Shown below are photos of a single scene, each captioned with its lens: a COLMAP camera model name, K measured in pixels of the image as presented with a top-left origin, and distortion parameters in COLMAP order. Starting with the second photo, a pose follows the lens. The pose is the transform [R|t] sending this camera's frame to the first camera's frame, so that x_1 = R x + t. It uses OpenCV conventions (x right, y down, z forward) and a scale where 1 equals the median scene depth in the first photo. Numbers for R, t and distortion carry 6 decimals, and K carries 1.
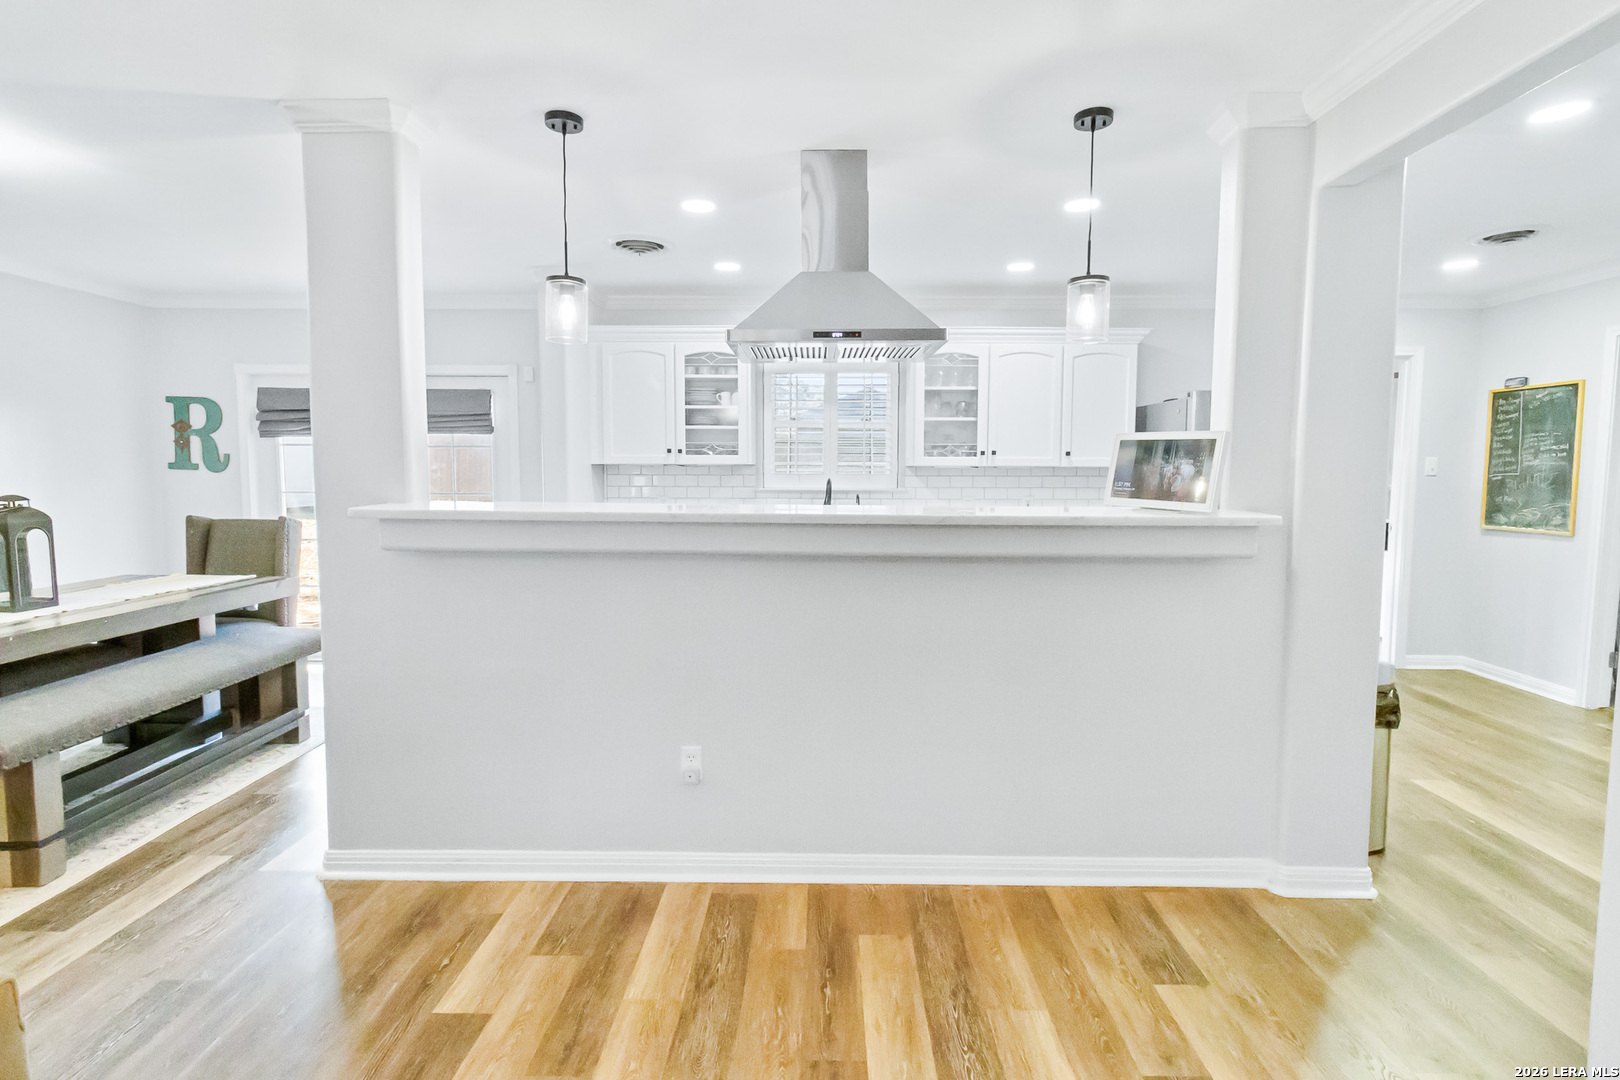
lens RADIAL K [[750.6, 0, 824.2], [0, 750.6, 521.1], [0, 0, 1]] dist [0.000923, 0.001124]
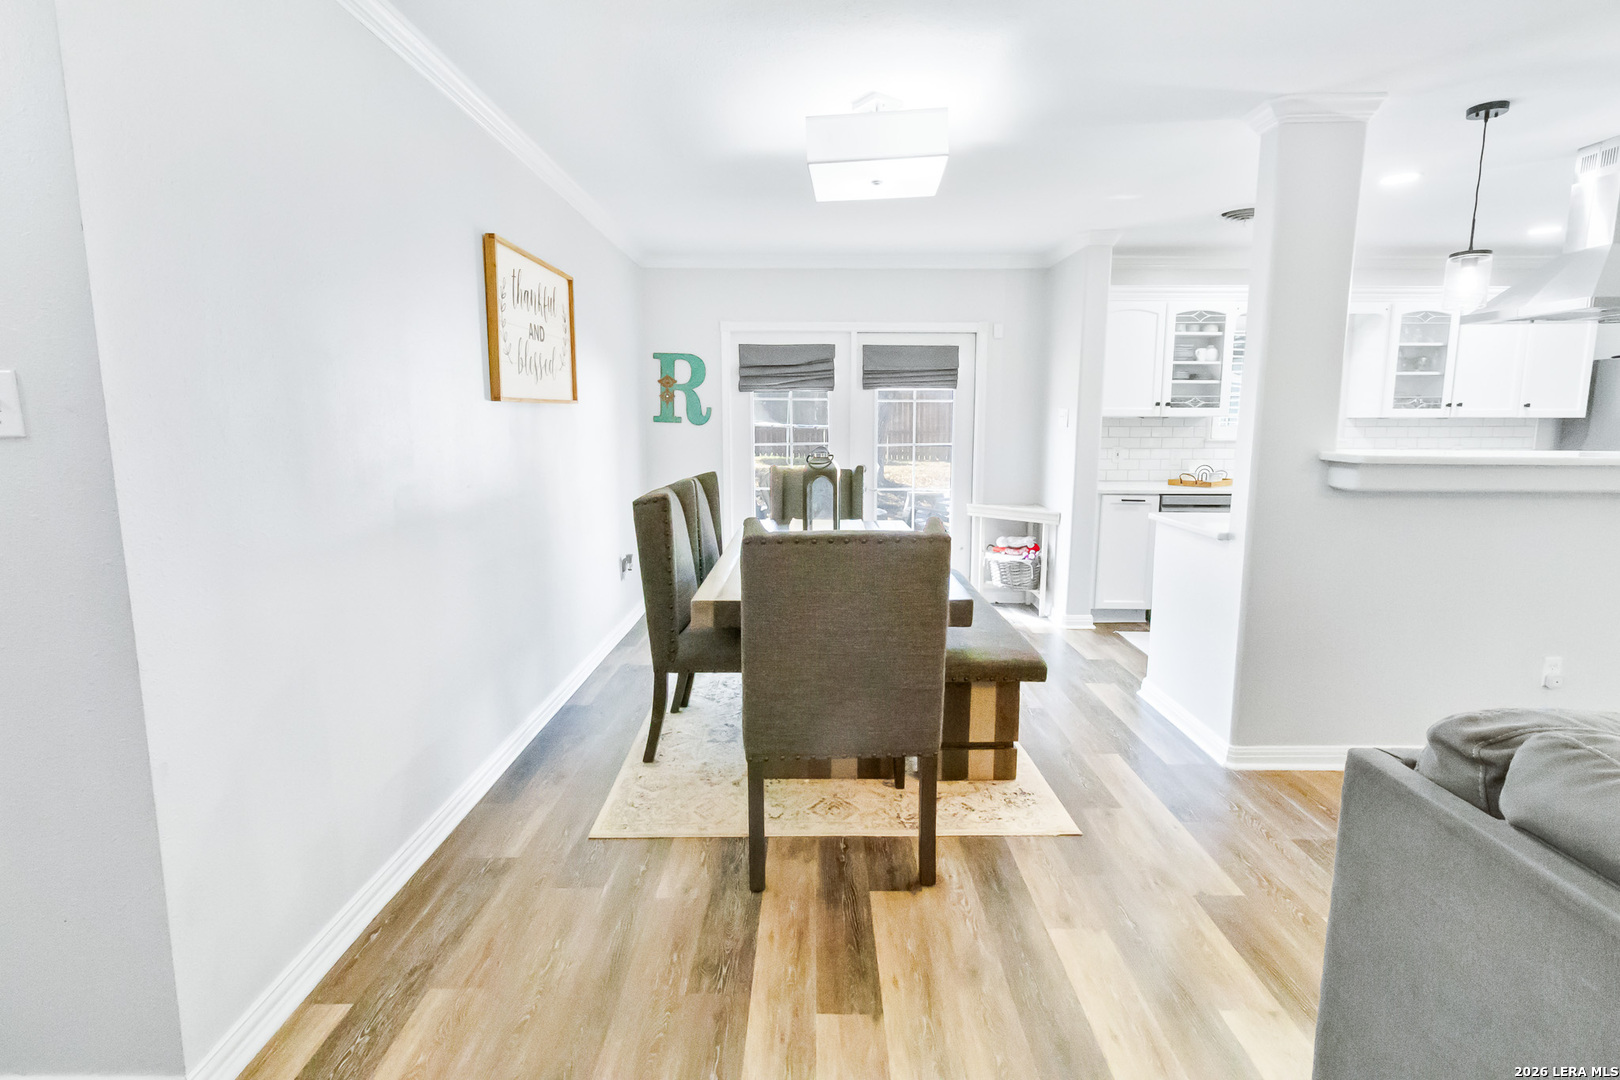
lens RADIAL K [[750.6, 0, 824.2], [0, 750.6, 521.1], [0, 0, 1]] dist [0.000923, 0.001124]
pose [[0.999878, -0.004557, 0.014959, -0.702871], [0.003615, 0.998045, 0.062387, 0.005289], [-0.015214, -0.062325, 0.997940, -0.076097]]
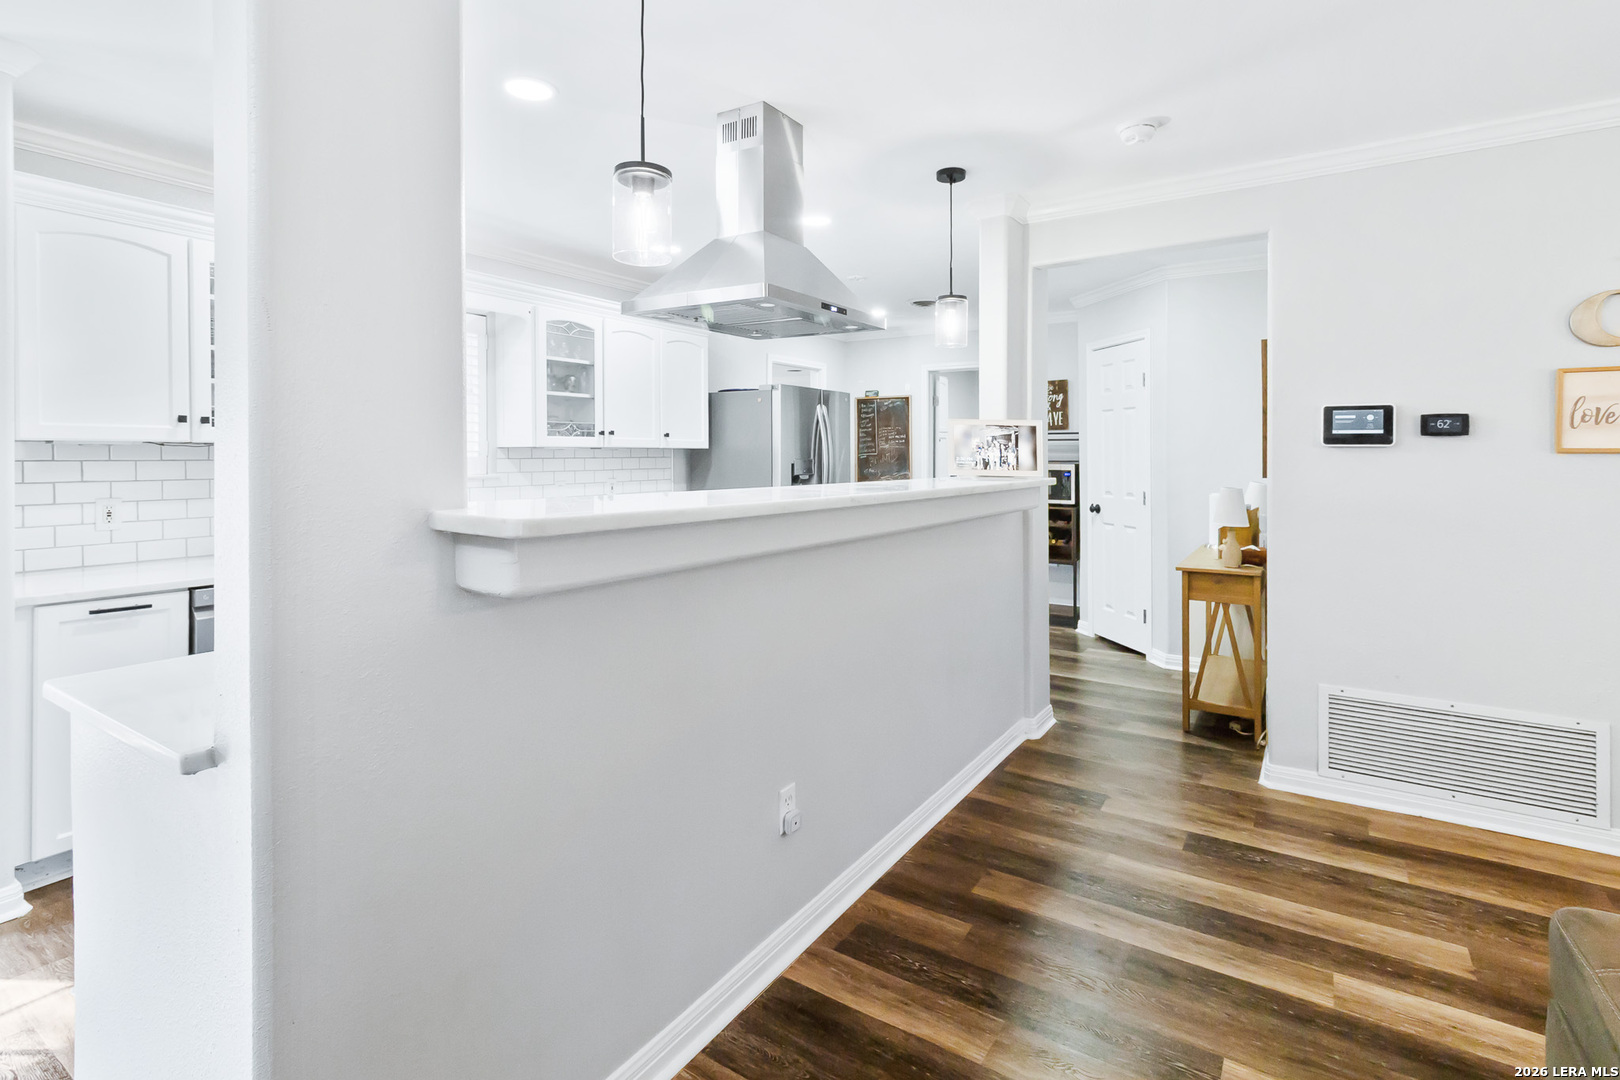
lens RADIAL K [[771.6, 0, 815.1], [0, 771.6, 465.5], [0, 0, 1]] dist [0.005170, 0.001039]
pose [[0.539282, -0.015651, 0.841980, -0.450202], [0.063009, 0.997775, -0.021810, -0.012936], [-0.839765, 0.064814, 0.539068, 0.265116]]
